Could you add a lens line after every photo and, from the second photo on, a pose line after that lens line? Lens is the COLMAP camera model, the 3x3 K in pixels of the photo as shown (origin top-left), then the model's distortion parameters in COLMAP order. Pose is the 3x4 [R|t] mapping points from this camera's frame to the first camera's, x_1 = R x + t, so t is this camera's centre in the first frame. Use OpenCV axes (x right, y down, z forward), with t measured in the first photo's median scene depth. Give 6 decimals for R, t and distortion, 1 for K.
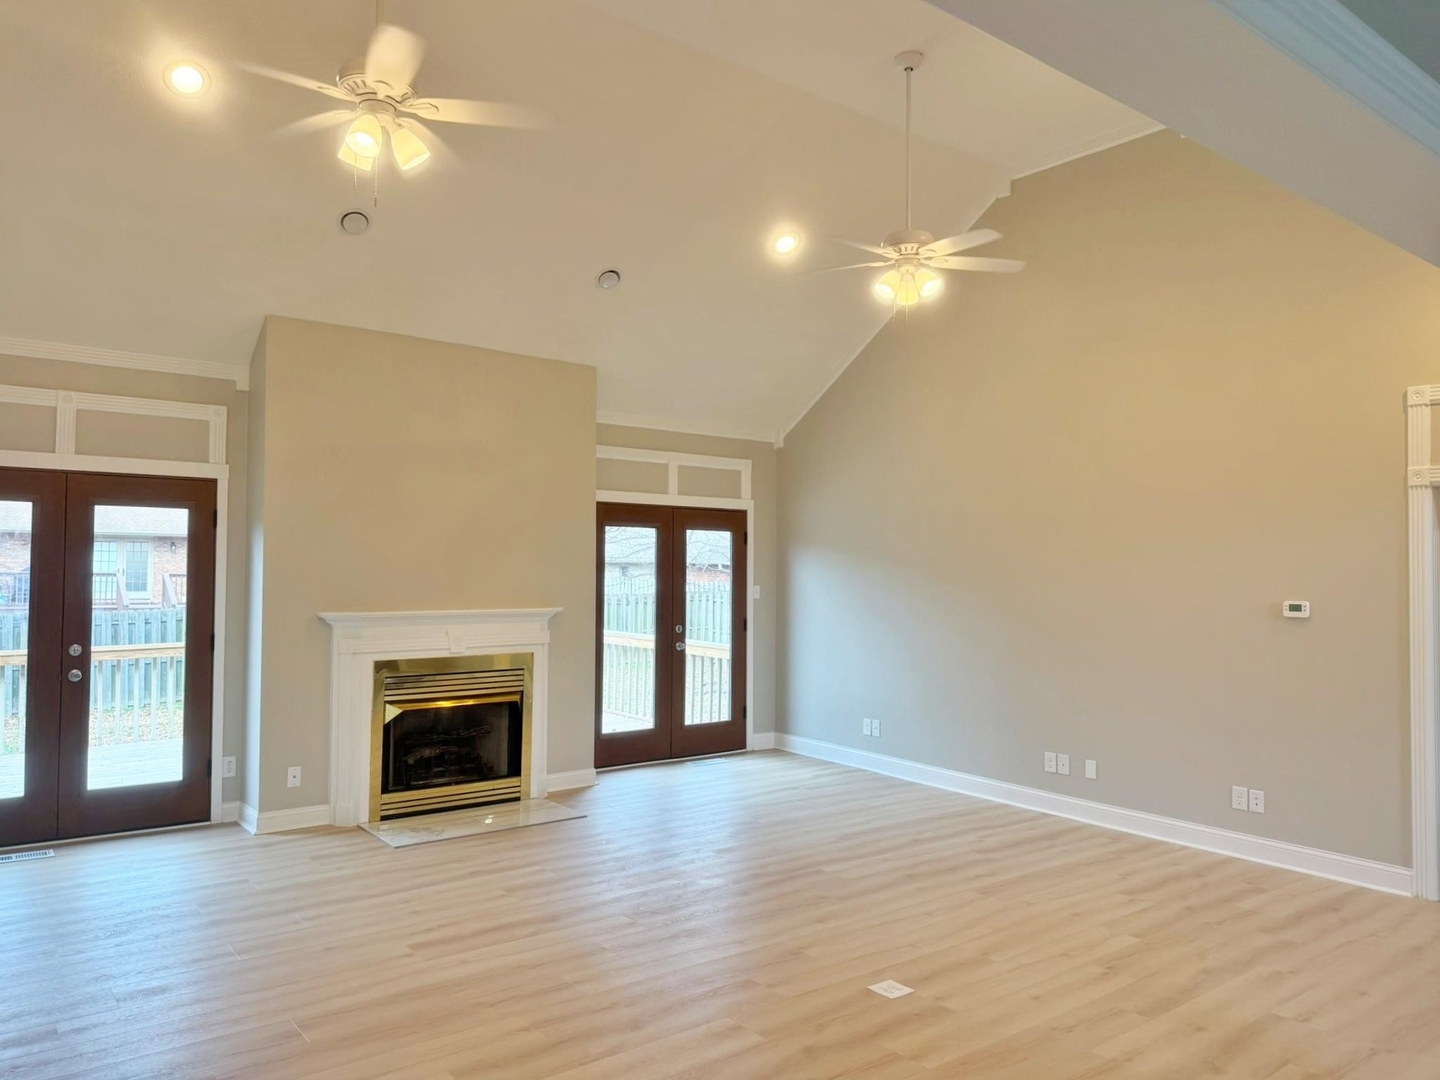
lens RADIAL K [[1043.0, 0, 720.0], [0, 1043.0, 540.0], [0, 0, 1]] dist [0.081161, -0.035838]
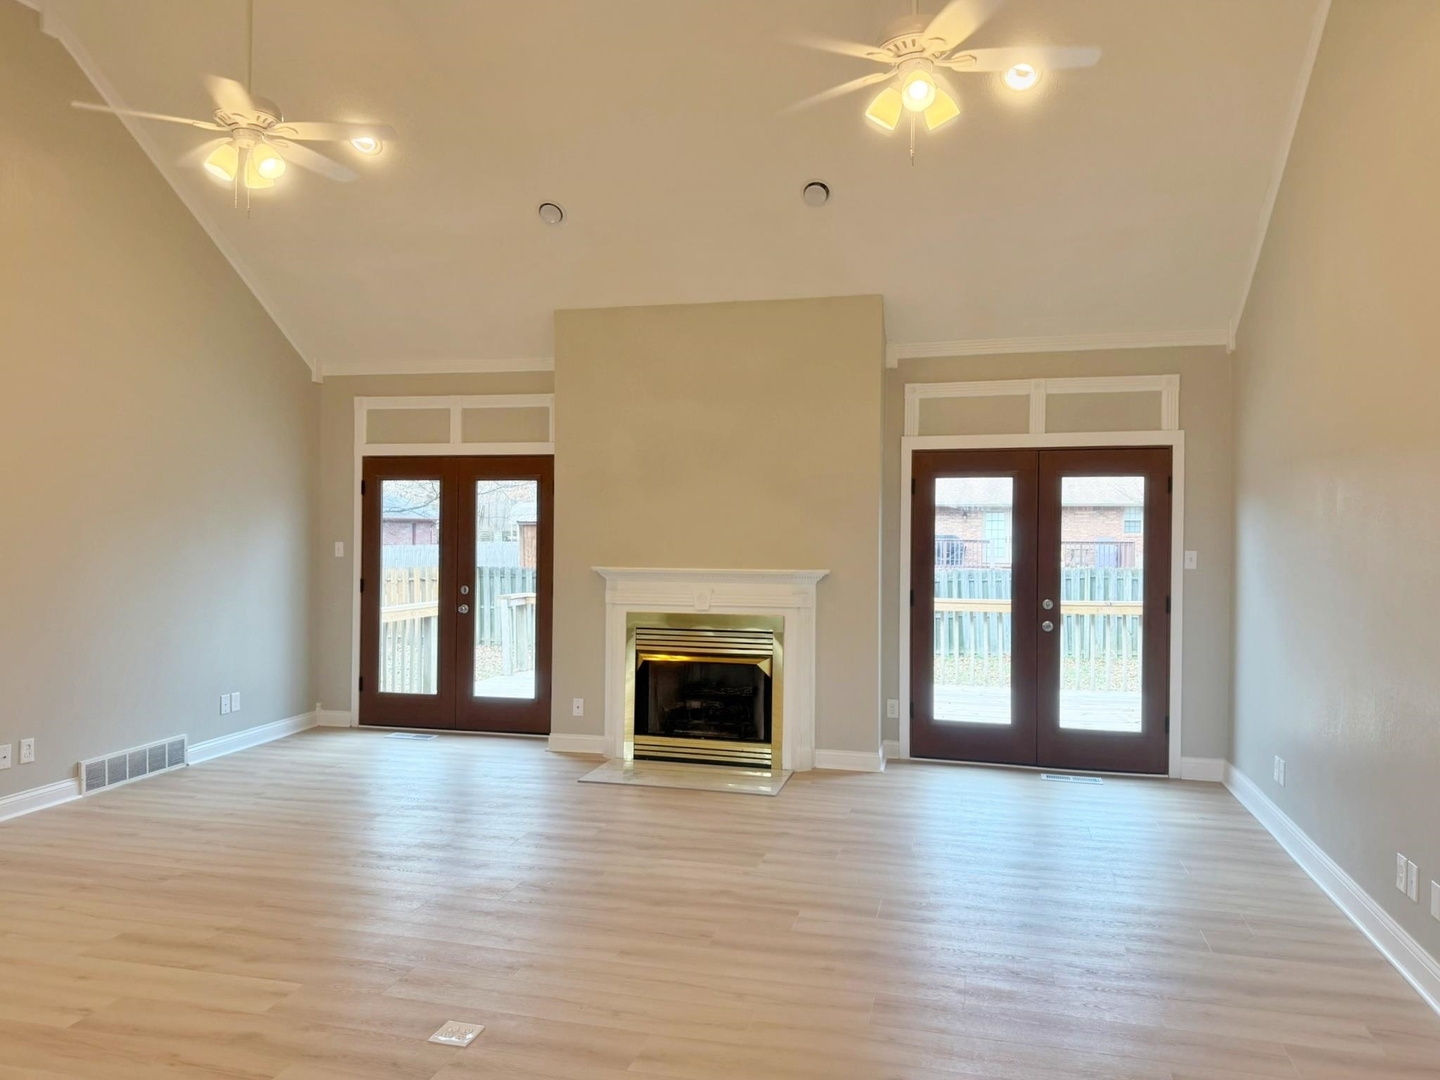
lens RADIAL K [[1028.2, 0, 720.1], [0, 1028.2, 567.1], [0, 0, 1]] dist [0.009748, -0.001865]
pose [[0.600106, 0.023220, -0.799583, 0.456755], [0.024056, 0.998603, 0.047055, 0.016199], [0.799559, -0.047473, 0.598709, 0.353189]]
